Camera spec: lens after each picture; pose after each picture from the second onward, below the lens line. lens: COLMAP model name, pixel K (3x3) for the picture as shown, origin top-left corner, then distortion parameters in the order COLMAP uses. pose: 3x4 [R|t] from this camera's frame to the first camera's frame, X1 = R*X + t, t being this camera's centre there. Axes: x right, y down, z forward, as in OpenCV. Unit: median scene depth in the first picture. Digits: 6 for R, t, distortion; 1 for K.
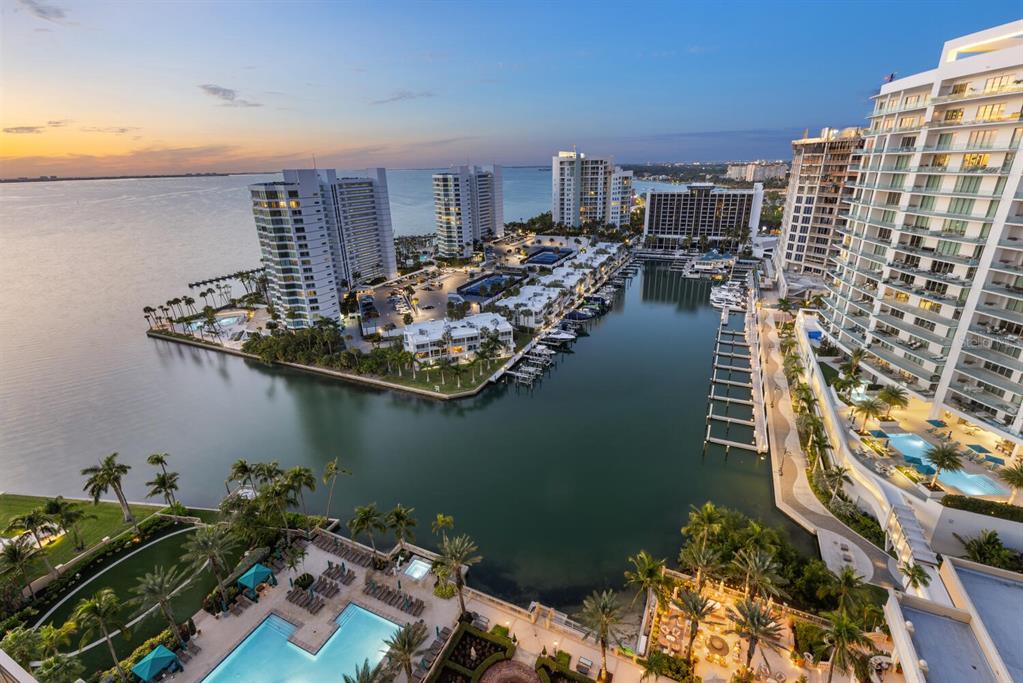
lens RADIAL K [[463.6, 0, 515.8], [0, 463.6, 342.6], [0, 0, 1]] dist [0.007889, -0.000691]
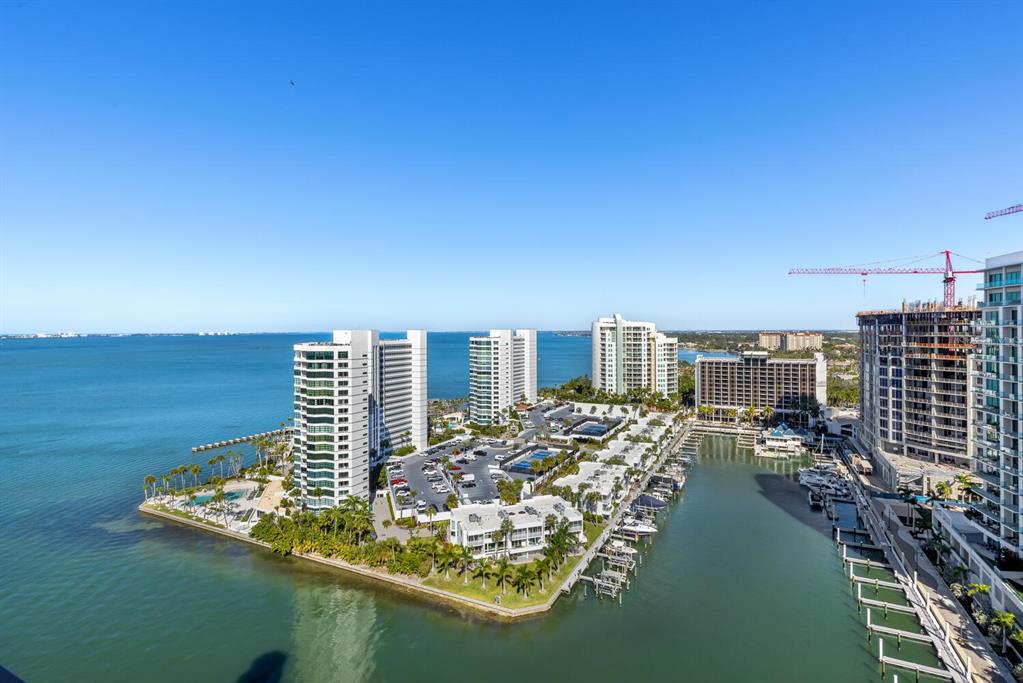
lens RADIAL K [[507.1, 0, 502.4], [0, 507.1, 332.3], [0, 0, 1]] dist [0.002068, -0.000951]
pose [[0.999132, 0.017710, -0.037699, -0.111678], [-0.029867, 0.935488, -0.352094, -0.015087], [0.029032, 0.352915, 0.935205, 0.048292]]
